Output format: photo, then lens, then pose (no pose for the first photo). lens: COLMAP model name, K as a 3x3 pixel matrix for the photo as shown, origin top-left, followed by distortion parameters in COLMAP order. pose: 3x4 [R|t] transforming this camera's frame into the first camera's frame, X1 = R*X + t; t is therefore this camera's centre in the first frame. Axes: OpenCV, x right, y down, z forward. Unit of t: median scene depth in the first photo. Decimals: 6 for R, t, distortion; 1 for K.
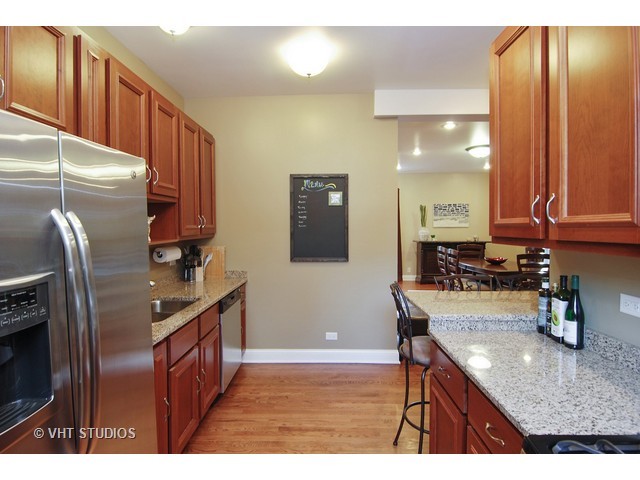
lens RADIAL K [[352.3, 0, 311.7], [0, 352.3, 241.6], [0, 0, 1]] dist [-0.021186, -0.001011]
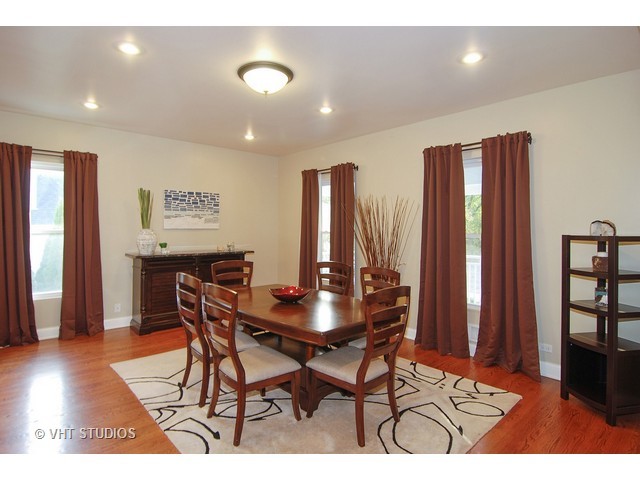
lens RADIAL K [[353.1, 0, 315.7], [0, 353.1, 223.3], [0, 0, 1]] dist [0.001034, -0.000670]
pose [[0.723781, 0.015832, 0.689848, 0.556838], [0.022425, 0.998669, -0.046448, -0.079359], [-0.689665, 0.049087, 0.722463, 1.799376]]
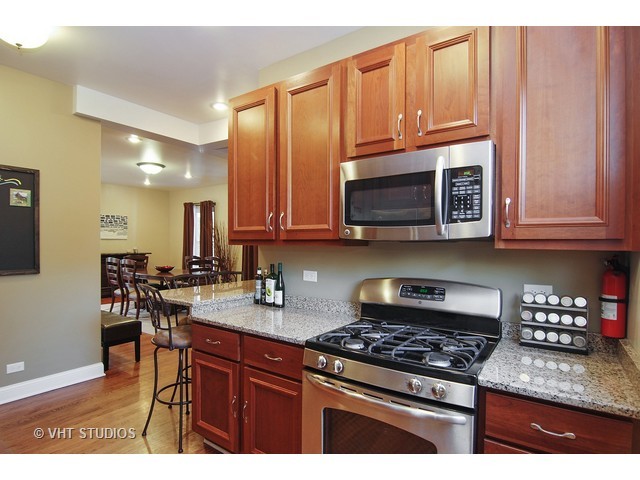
lens RADIAL K [[345.3, 0, 317.4], [0, 345.3, 258.8], [0, 0, 1]] dist [-0.001020, -0.000367]
pose [[0.542503, -0.031596, 0.839459, -0.440918], [0.025938, 0.999446, 0.020855, 0.040478], [-0.839653, 0.010460, 0.543022, -0.033497]]
